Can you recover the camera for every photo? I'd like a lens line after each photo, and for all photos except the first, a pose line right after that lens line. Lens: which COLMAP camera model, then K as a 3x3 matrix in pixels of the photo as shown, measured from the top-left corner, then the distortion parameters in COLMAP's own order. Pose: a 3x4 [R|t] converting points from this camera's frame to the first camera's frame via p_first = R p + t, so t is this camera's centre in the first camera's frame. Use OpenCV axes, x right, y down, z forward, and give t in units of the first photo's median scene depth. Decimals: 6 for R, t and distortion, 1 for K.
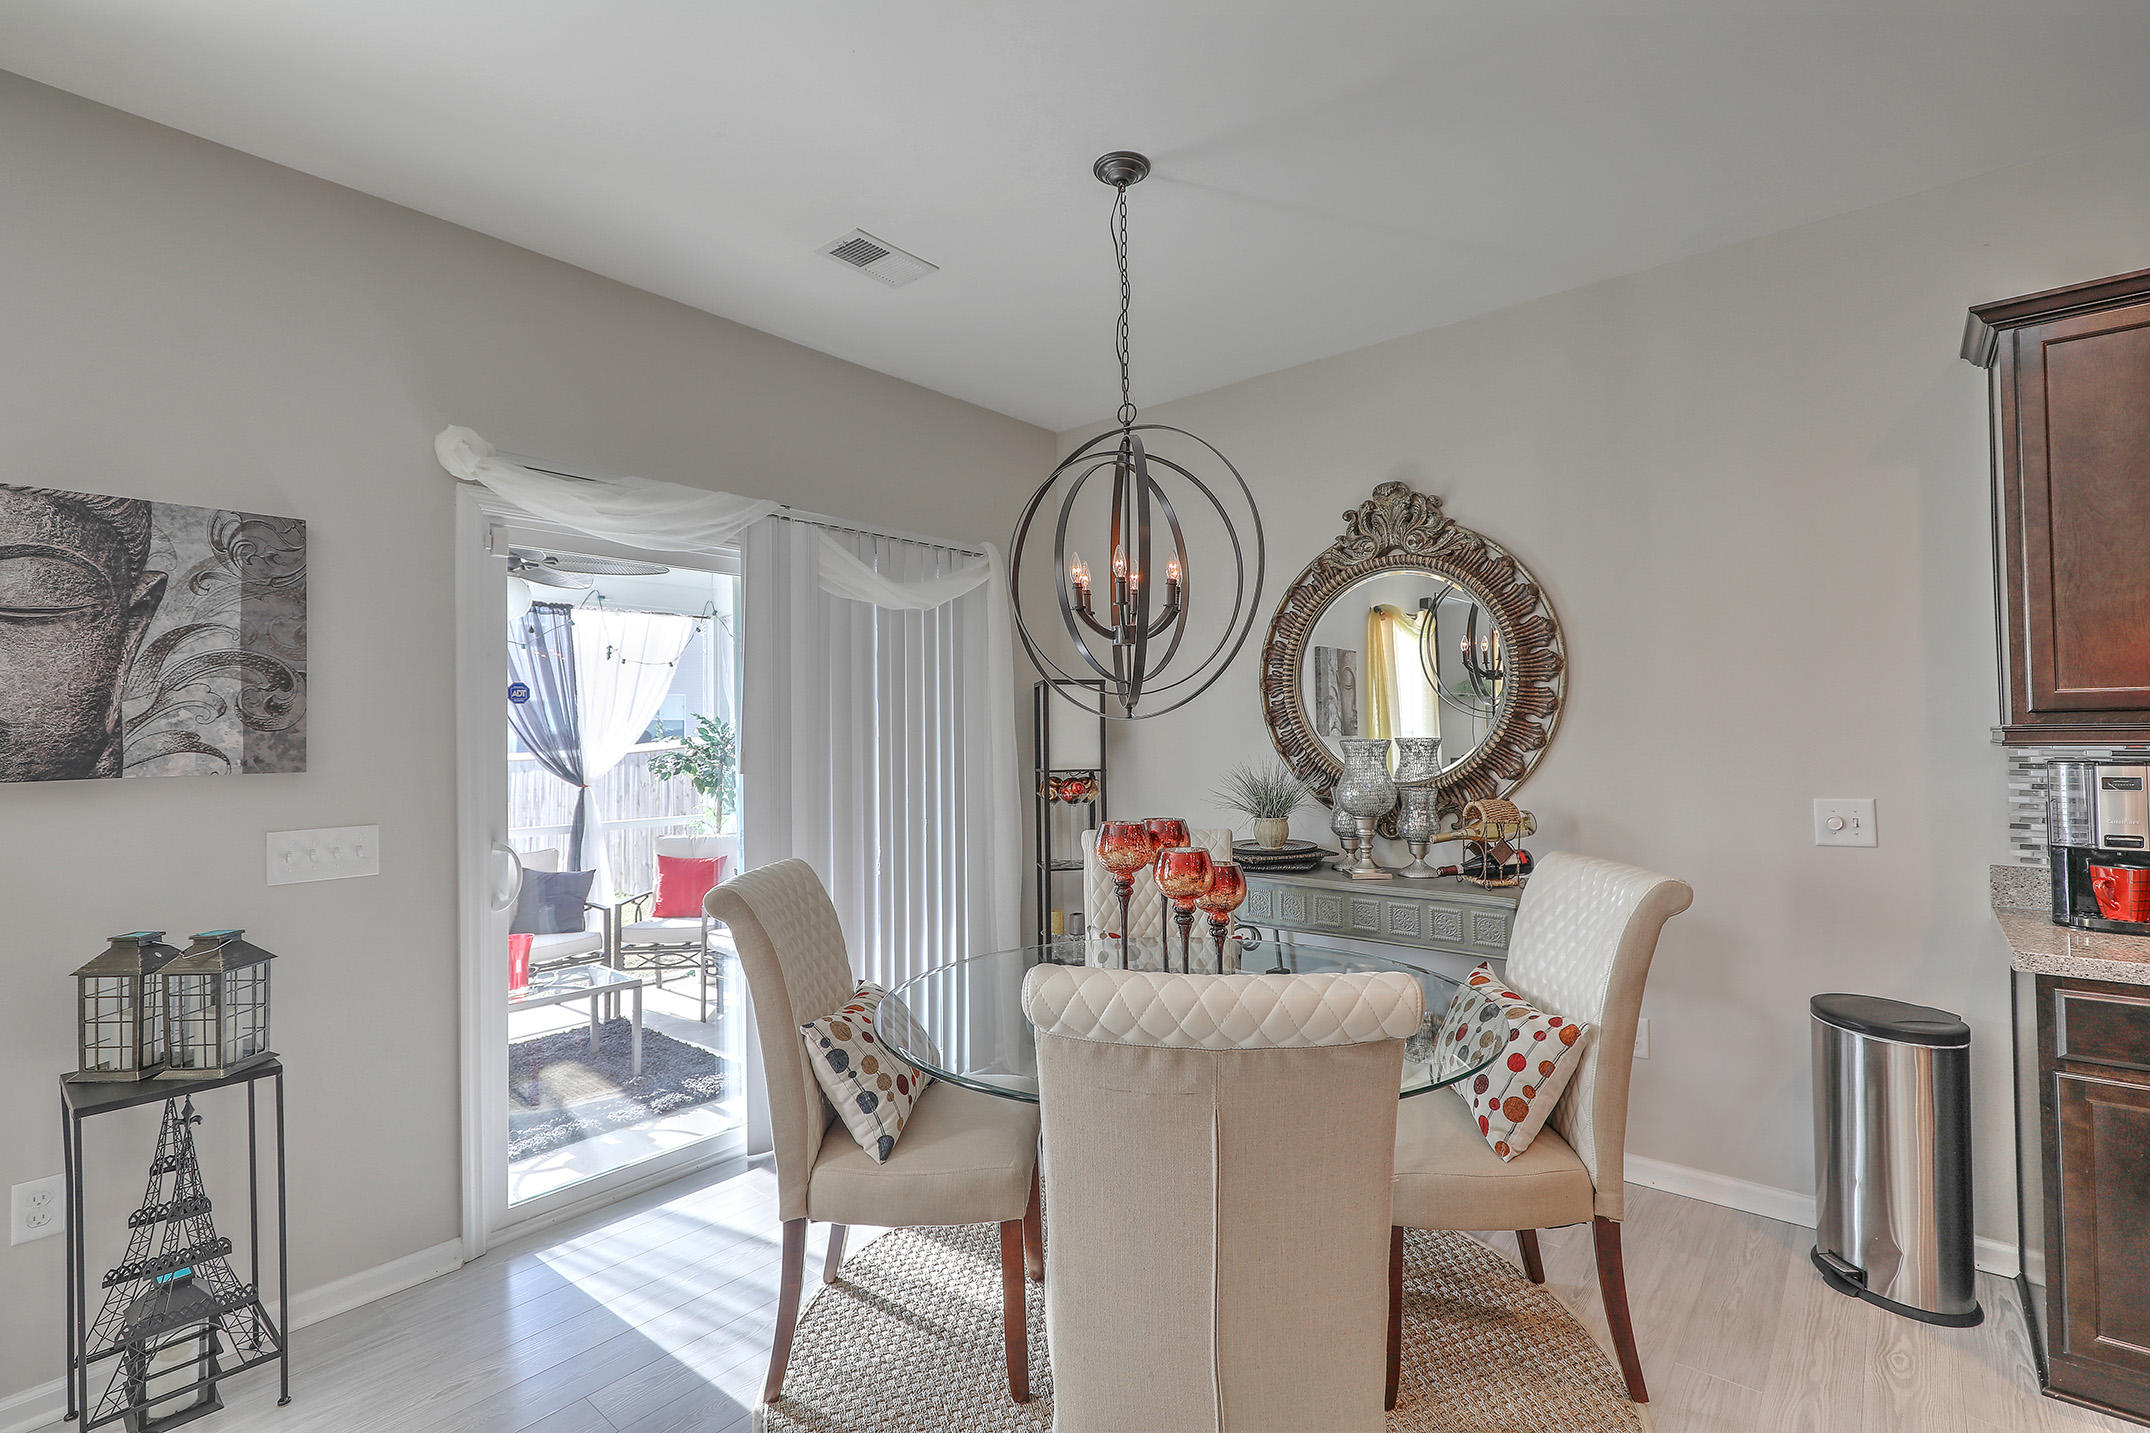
lens RADIAL K [[970.2, 0, 1076.1], [0, 970.2, 720.2], [0, 0, 1]] dist [-0.000438, 0.001533]
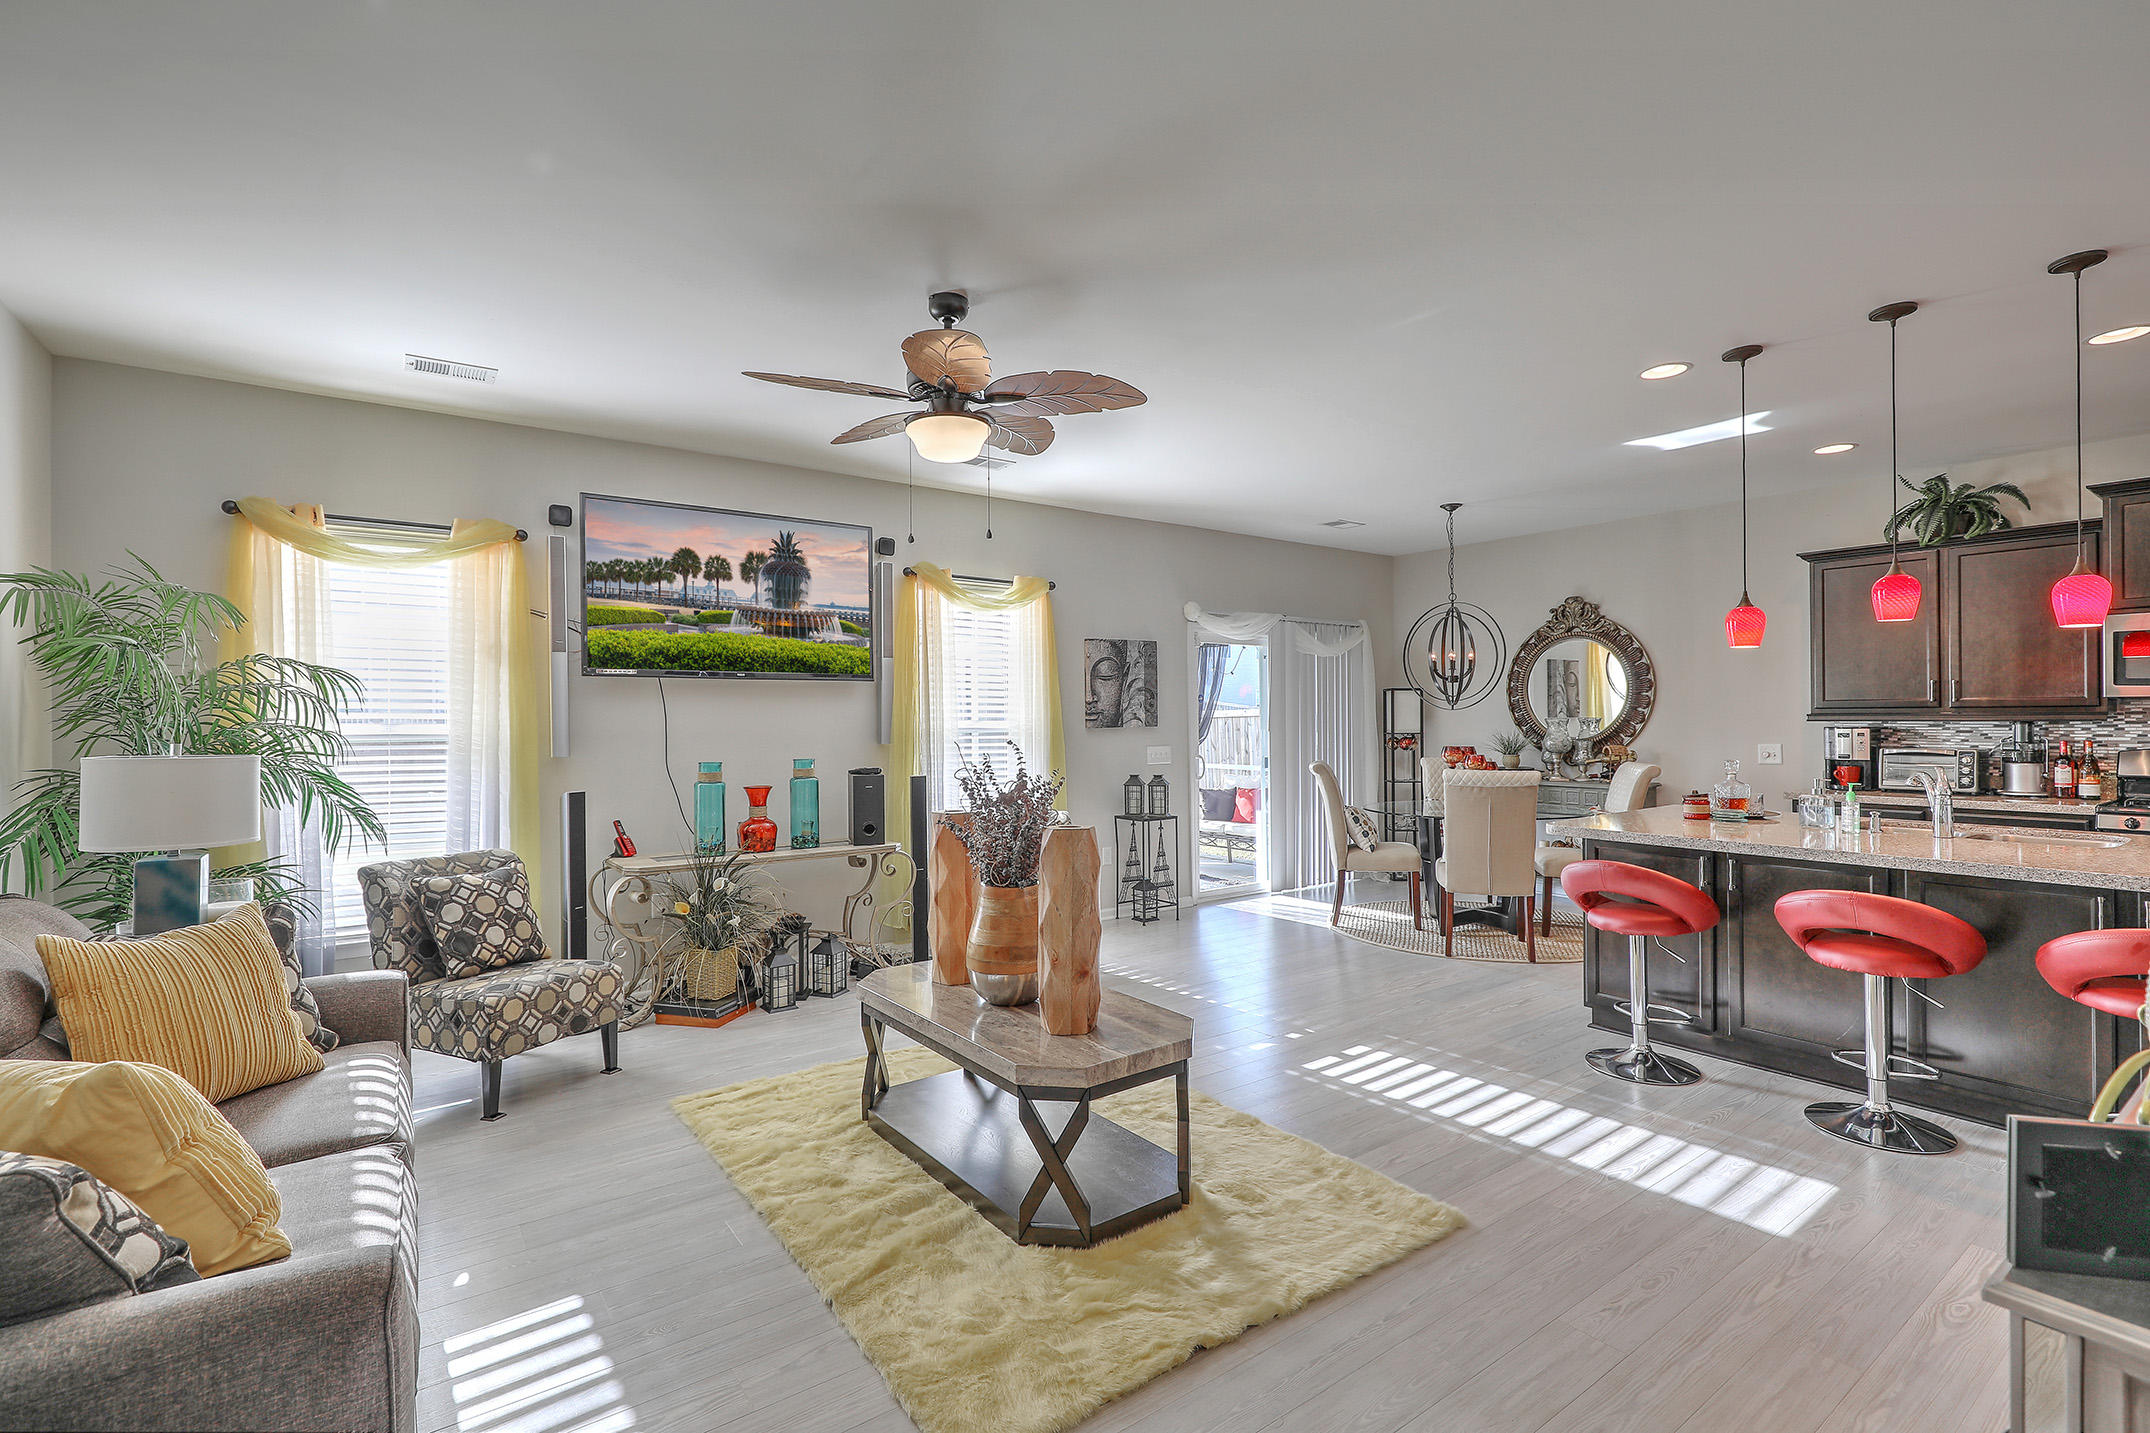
lens RADIAL K [[970.2, 0, 1077.5], [0, 970.2, 724.7], [0, 0, 1]] dist [-0.000438, 0.001533]
pose [[0.972338, 0.007570, -0.233454, -0.345523], [-0.001899, 0.999698, 0.024509, -0.024700], [0.233569, -0.023388, 0.972059, -1.964109]]
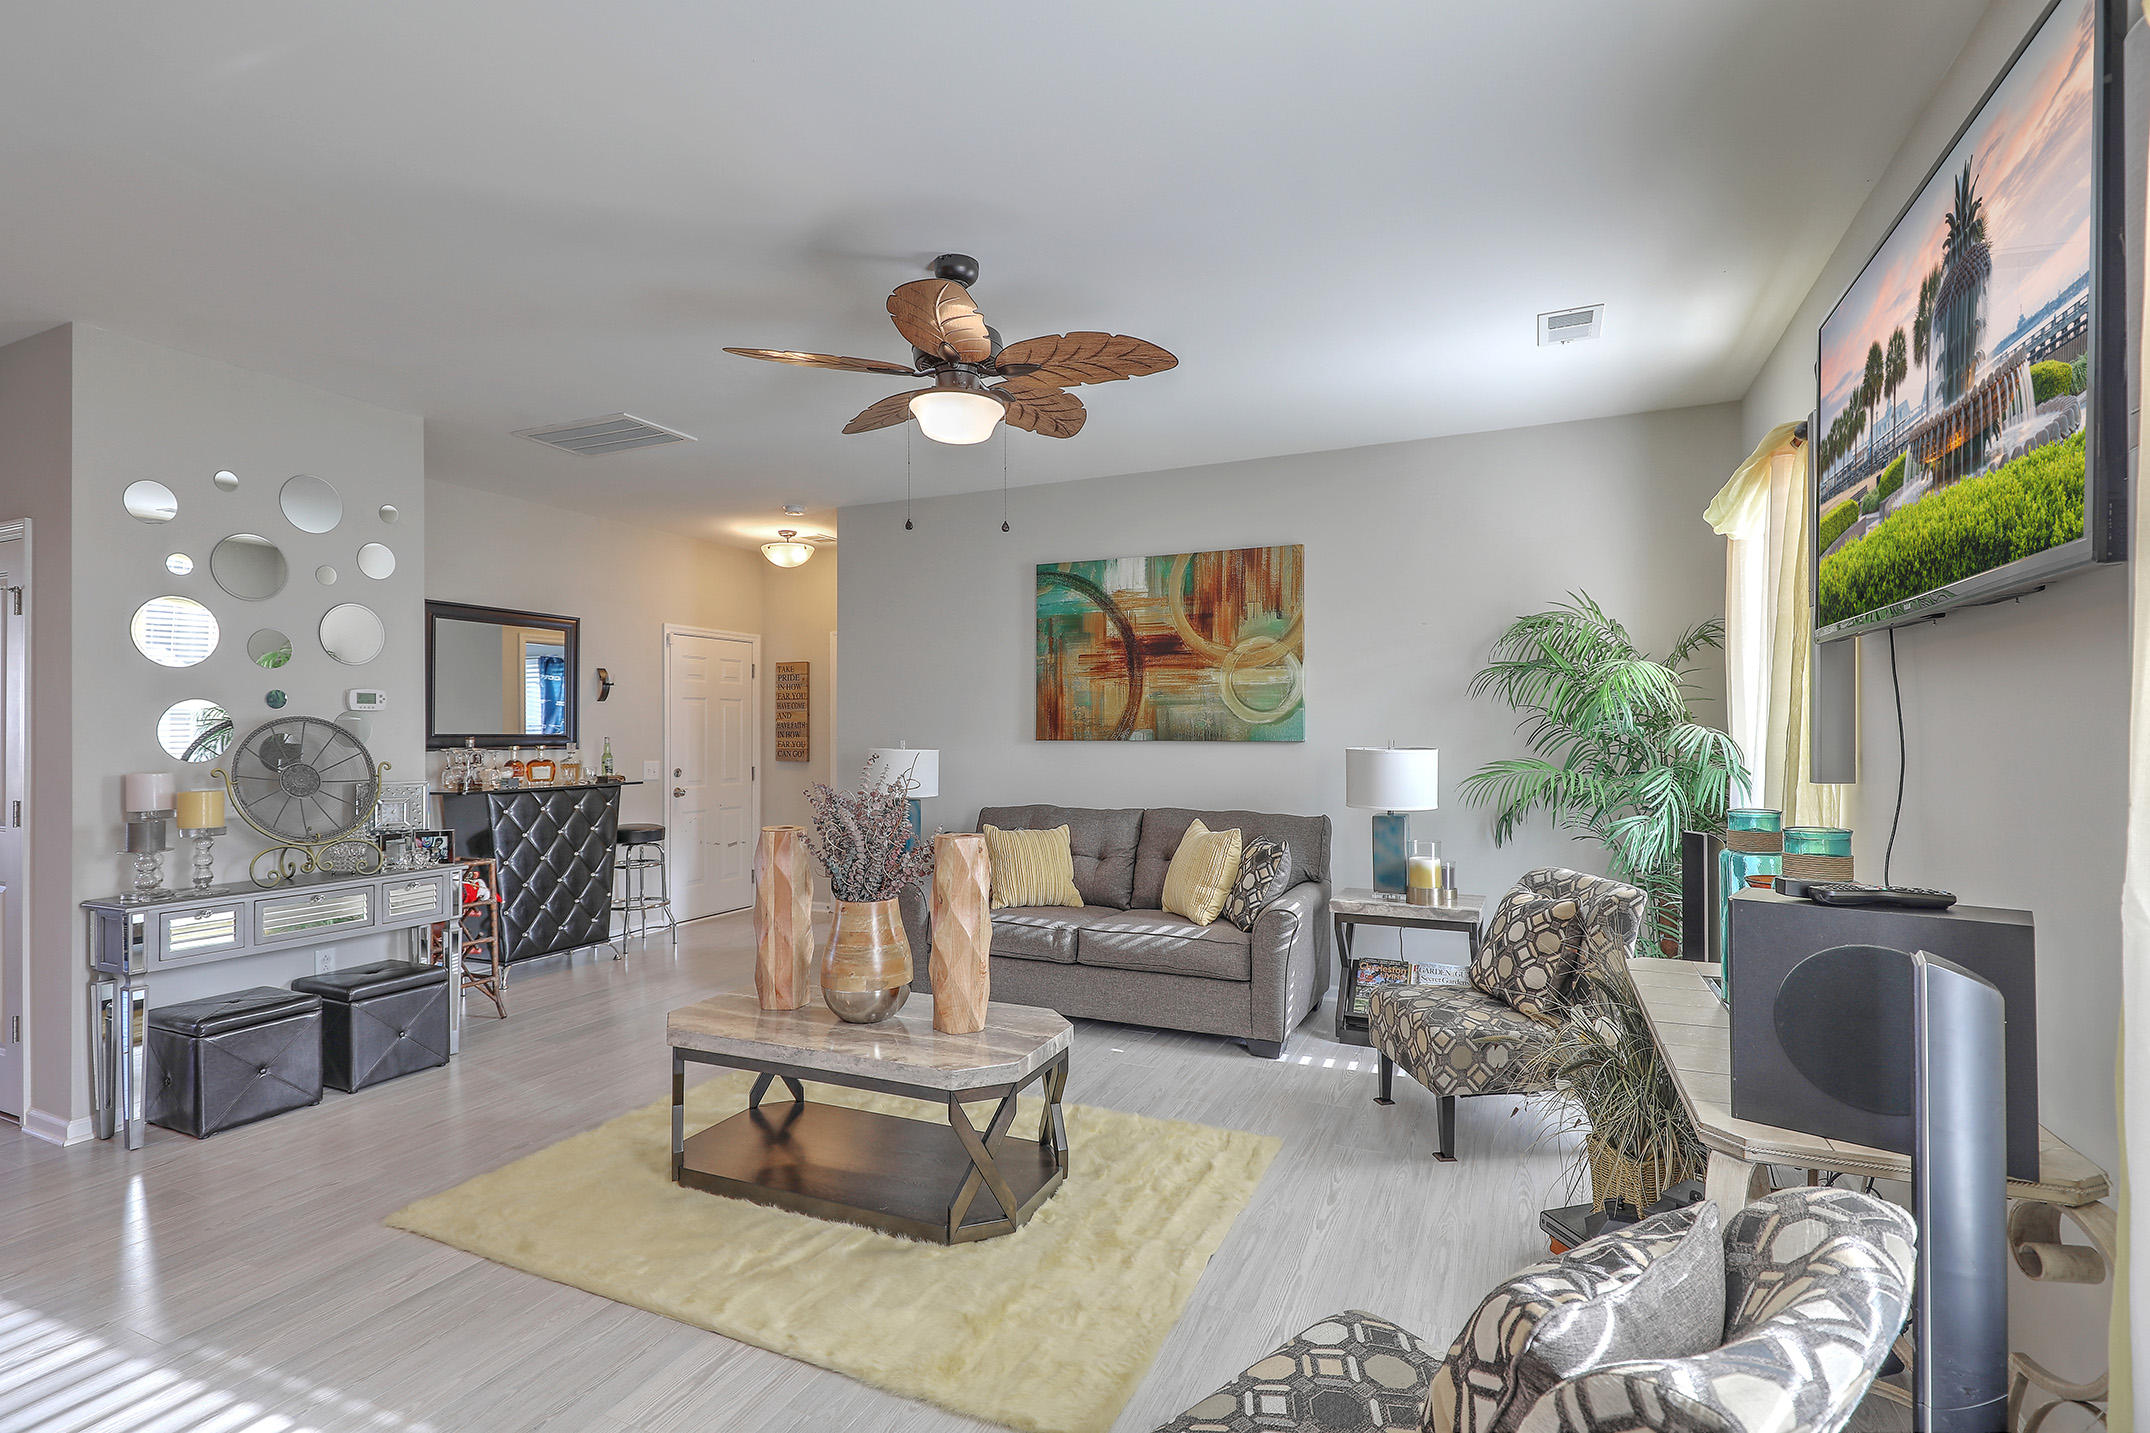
lens RADIAL K [[1002.7, 0, 1091.2], [0, 1002.7, 717.8], [0, 0, 1]] dist [0.000200, 0.000455]
pose [[-0.960143, 0.017558, -0.278956, -0.651822], [0.024224, 0.999497, -0.020465, 0.018202], [0.278457, -0.026407, -0.960086, 0.719712]]
